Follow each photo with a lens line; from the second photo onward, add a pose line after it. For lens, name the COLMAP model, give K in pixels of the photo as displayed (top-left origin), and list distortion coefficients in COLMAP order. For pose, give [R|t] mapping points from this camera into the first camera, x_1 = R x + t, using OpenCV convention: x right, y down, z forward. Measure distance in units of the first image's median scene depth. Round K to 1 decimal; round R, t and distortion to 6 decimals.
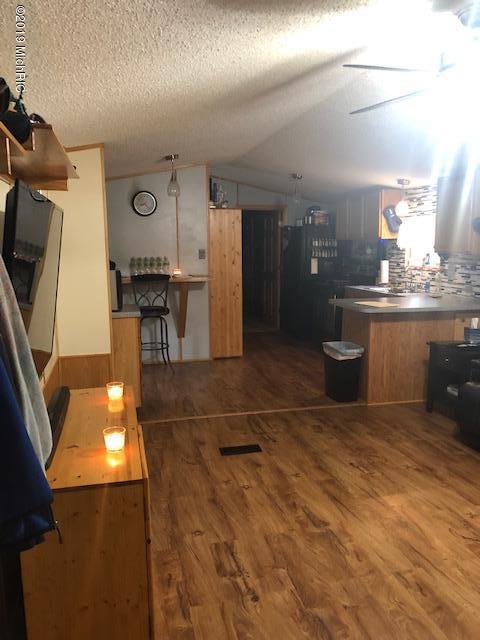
lens RADIAL K [[522.1, 0, 246.7], [0, 522.1, 338.7], [0, 0, 1]] dist [0.032185, -0.034674]
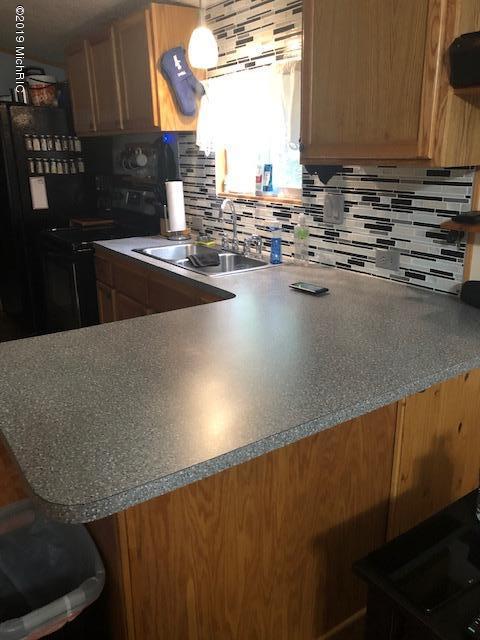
lens RADIAL K [[522.1, 0, 237.9], [0, 522.1, 322.1], [0, 0, 1]] dist [0.032185, -0.034674]
pose [[0.939041, -0.109239, 0.325988, 0.162710], [0.065891, 0.987785, 0.141204, -0.094152], [-0.337431, -0.111117, 0.934769, 0.572636]]
